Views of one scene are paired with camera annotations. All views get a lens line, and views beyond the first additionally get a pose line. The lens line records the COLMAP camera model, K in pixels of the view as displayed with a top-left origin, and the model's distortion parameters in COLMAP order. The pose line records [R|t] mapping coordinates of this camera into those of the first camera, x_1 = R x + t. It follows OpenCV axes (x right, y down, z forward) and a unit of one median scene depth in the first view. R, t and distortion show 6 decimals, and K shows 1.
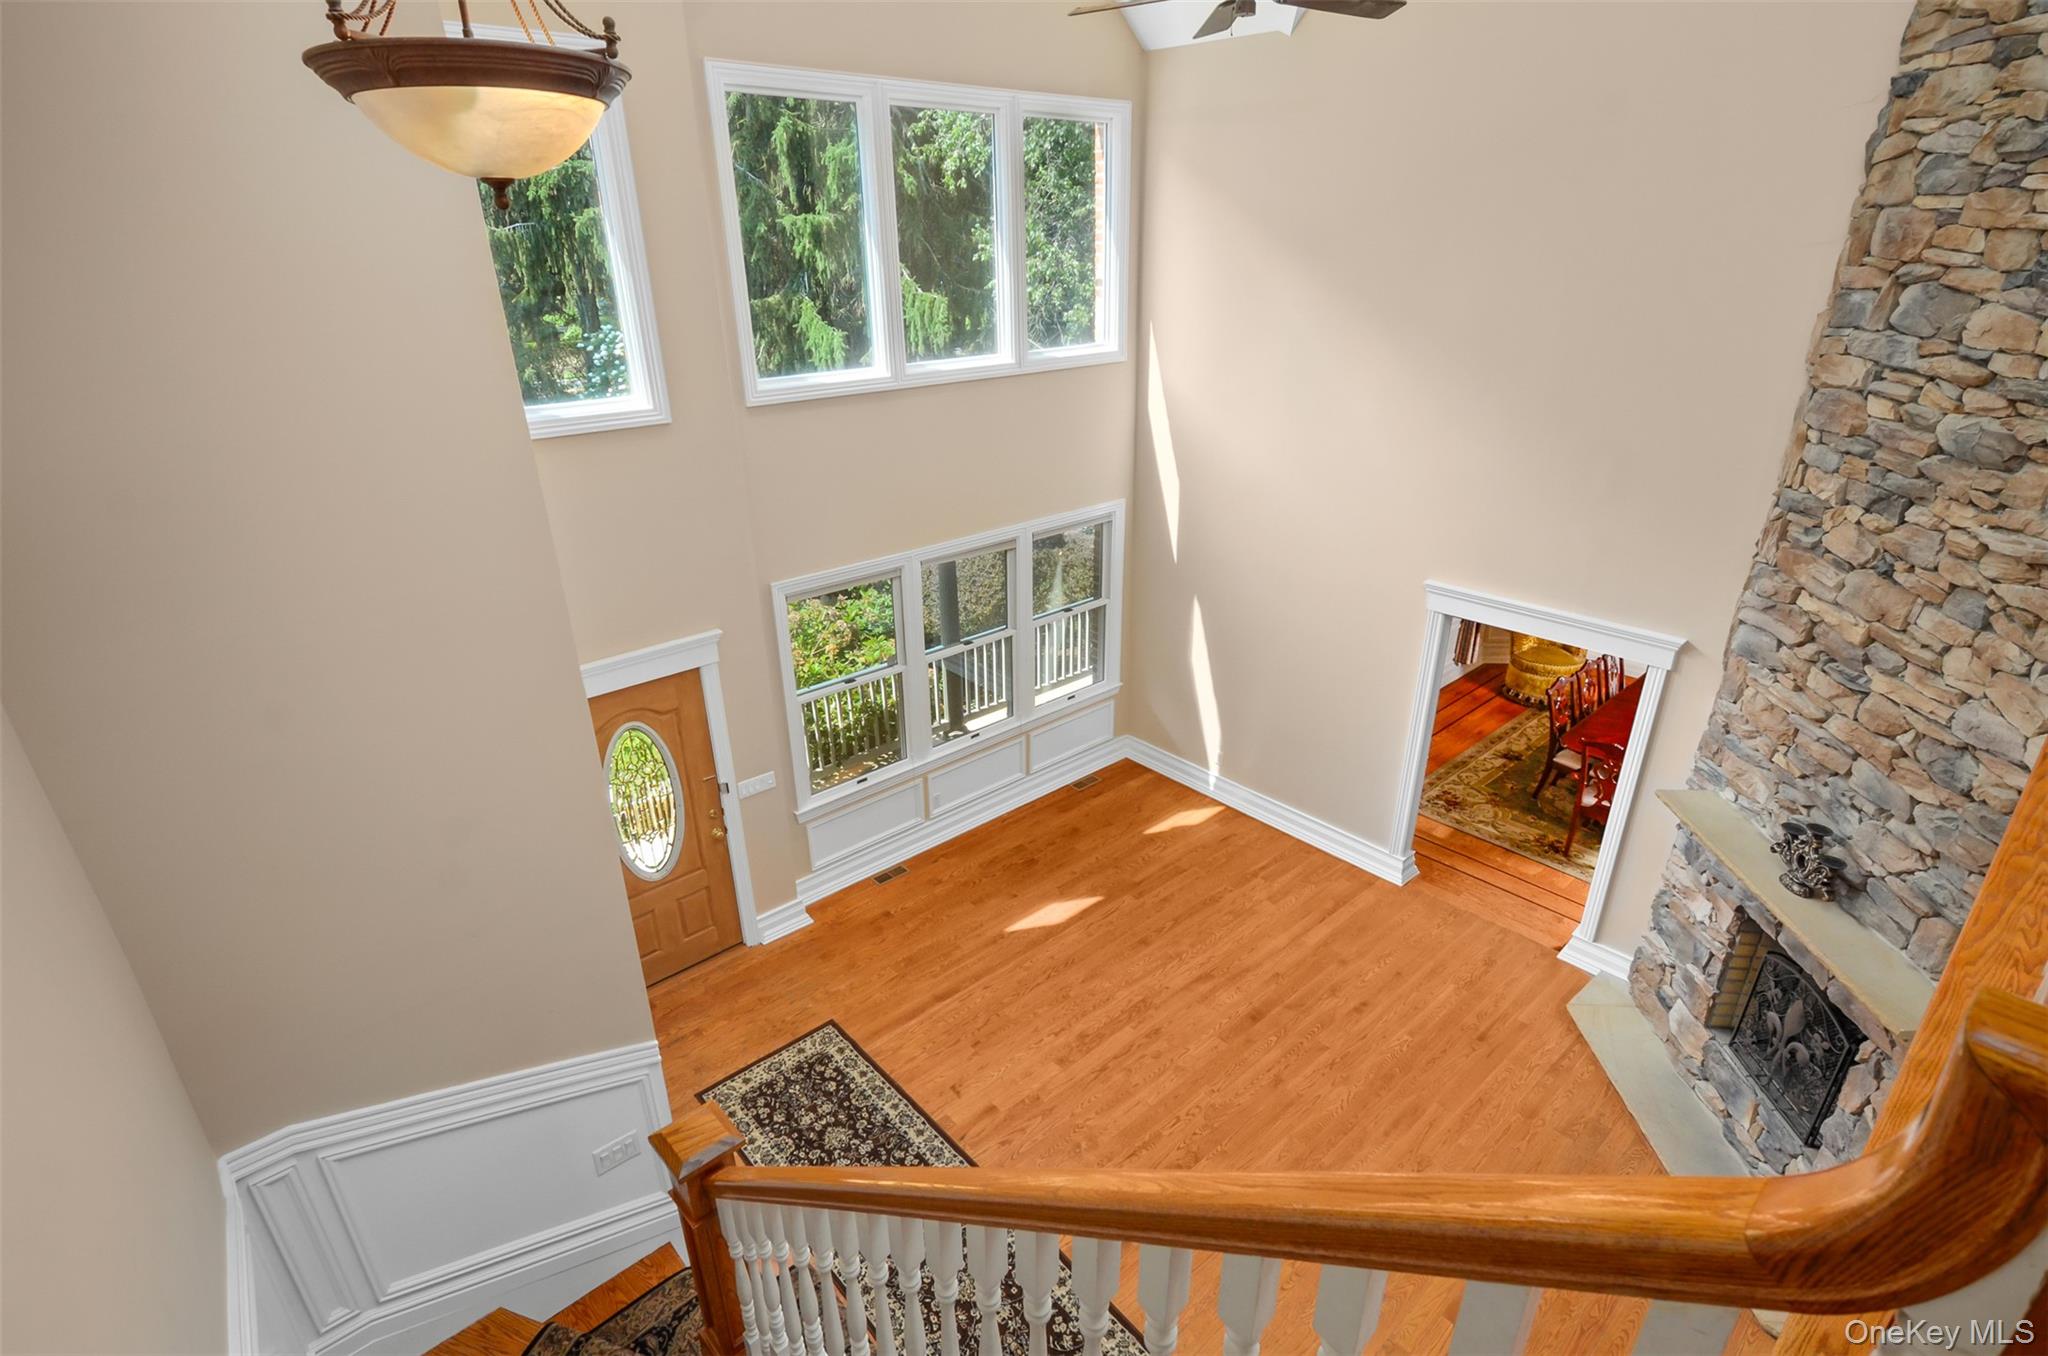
lens RADIAL K [[1005.2, 0, 1013.3], [0, 1005.2, 706.6], [0, 0, 1]] dist [0.000535, -0.006521]
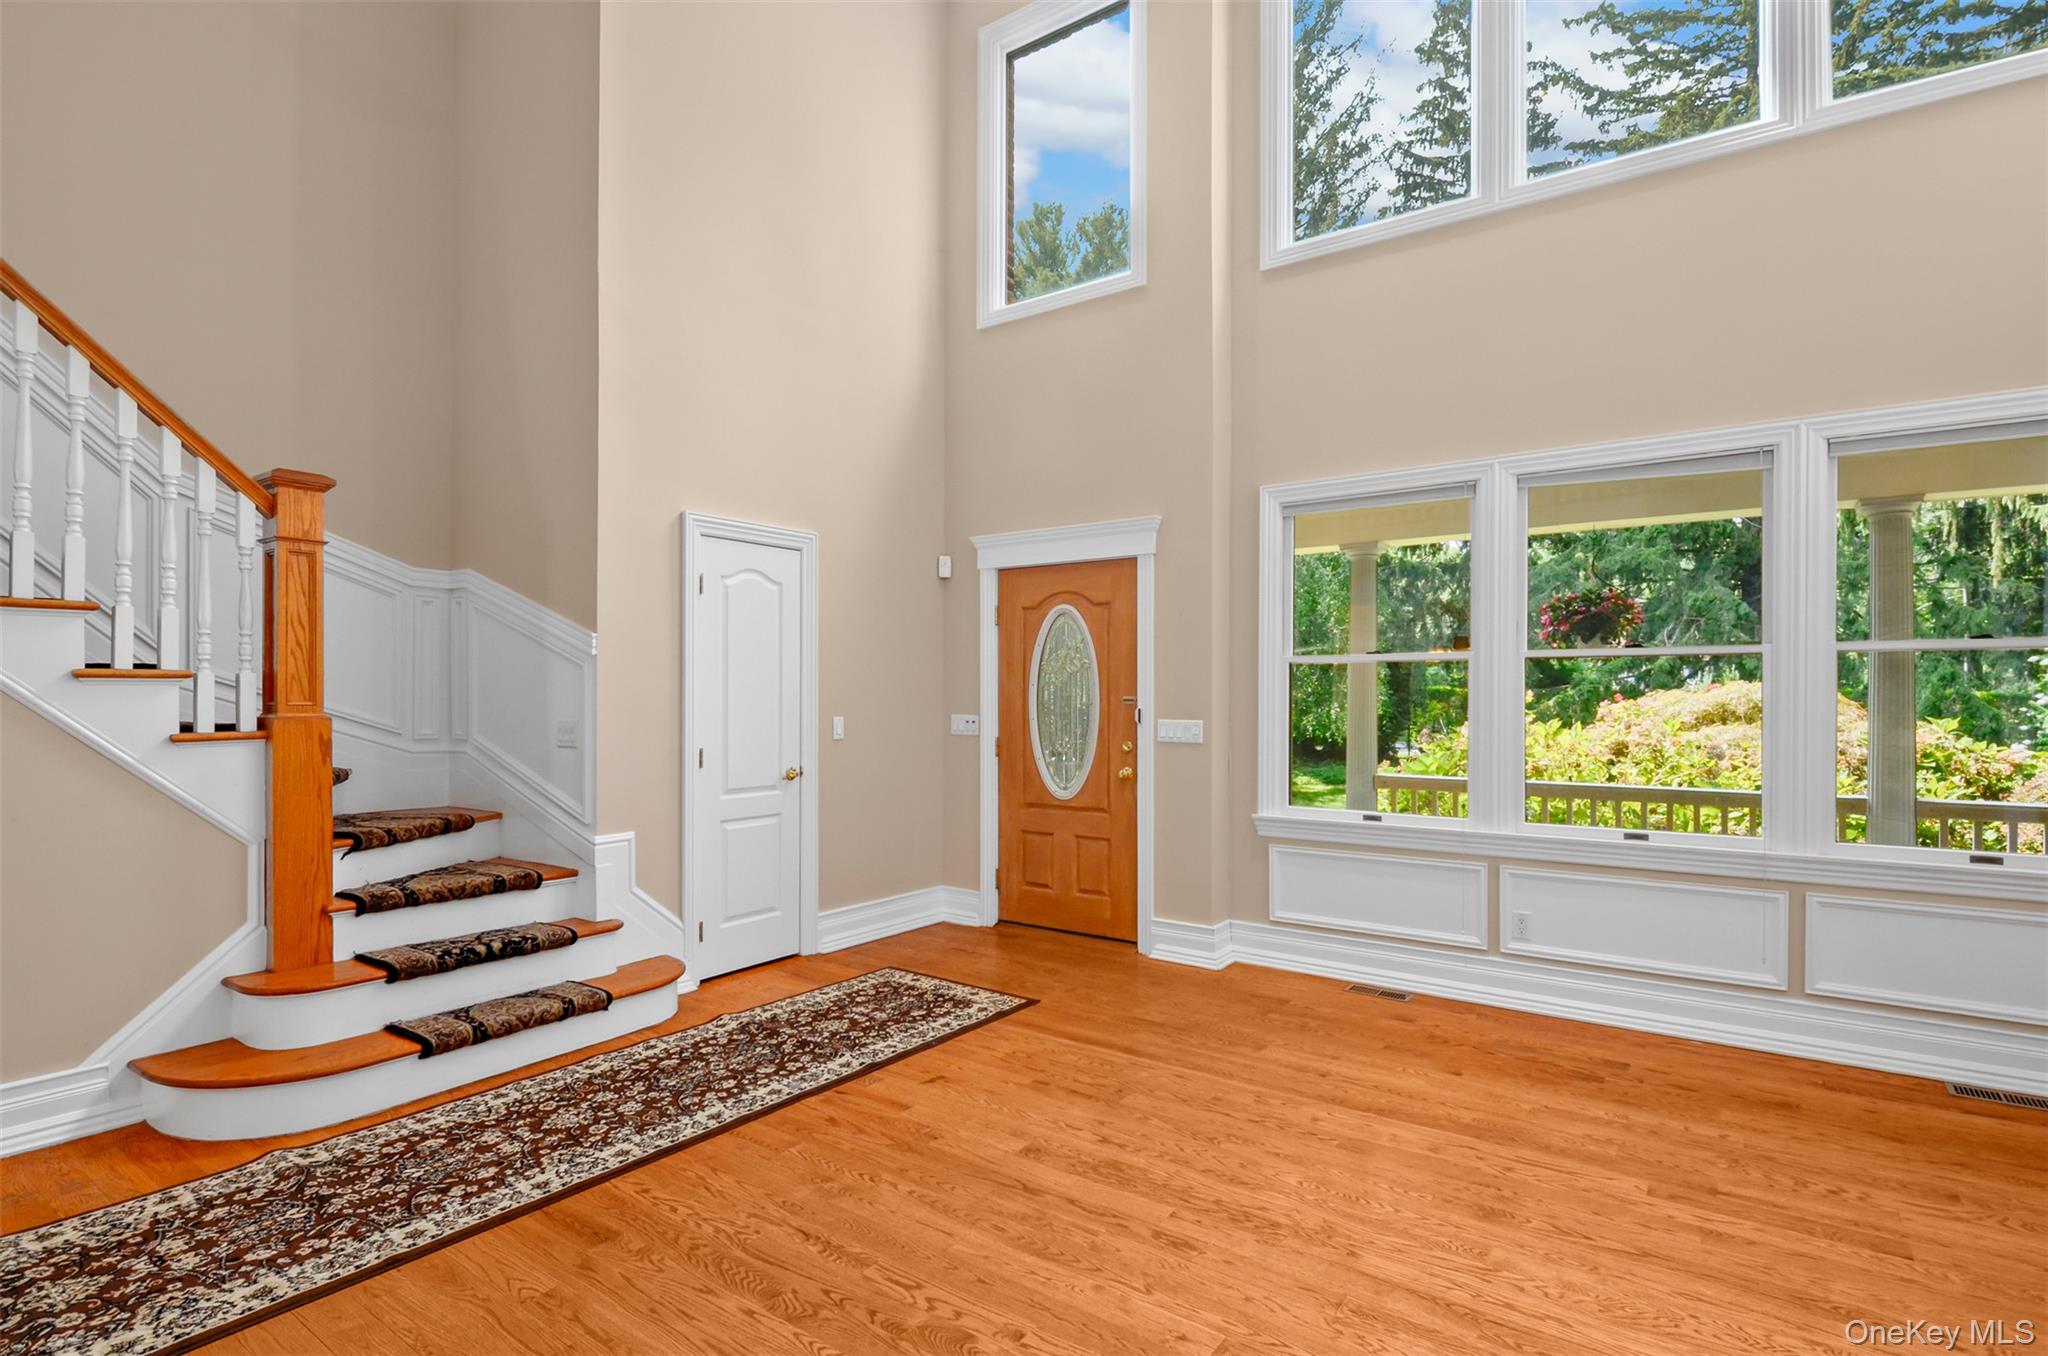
lens RADIAL K [[1005.2, 0, 1010.9], [0, 1005.2, 699.2], [0, 0, 1]] dist [0.000535, -0.006521]
pose [[0.214828, 0.021733, -0.976410, 0.436064], [-0.421798, 0.903772, -0.072687, 0.151539], [0.880872, 0.427463, 0.203322, 0.636805]]
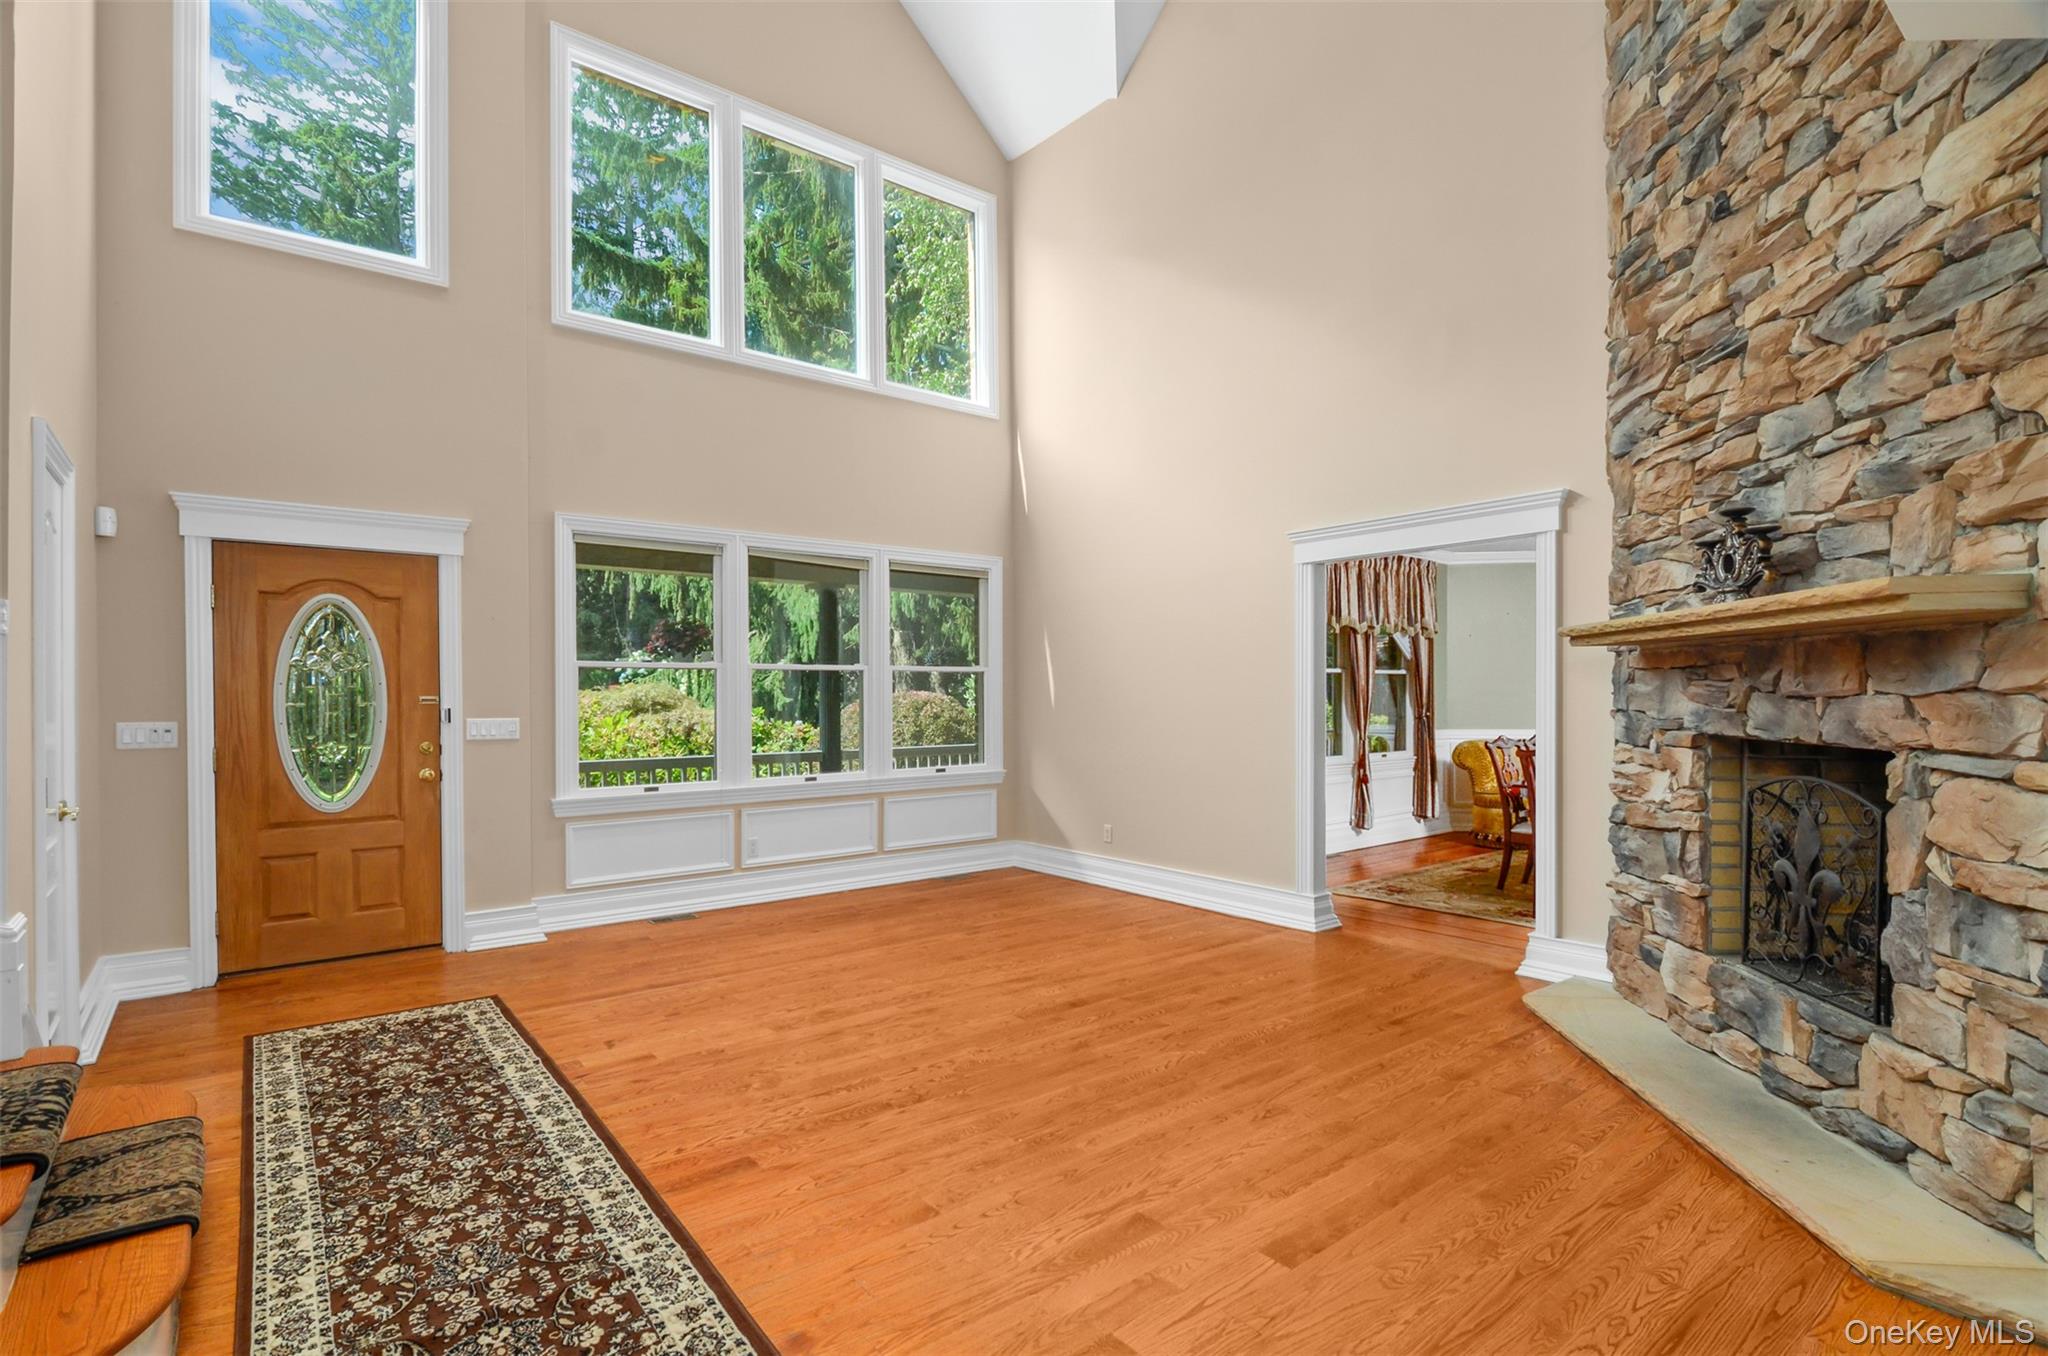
lens RADIAL K [[1005.2, 0, 1016.0], [0, 1005.2, 697.1], [0, 0, 1]] dist [0.000535, -0.006521]
pose [[0.998496, 0.012025, -0.053497, 0.198675], [-0.033474, 0.906431, -0.421024, 0.349710], [0.043429, 0.422182, 0.905470, 0.227158]]
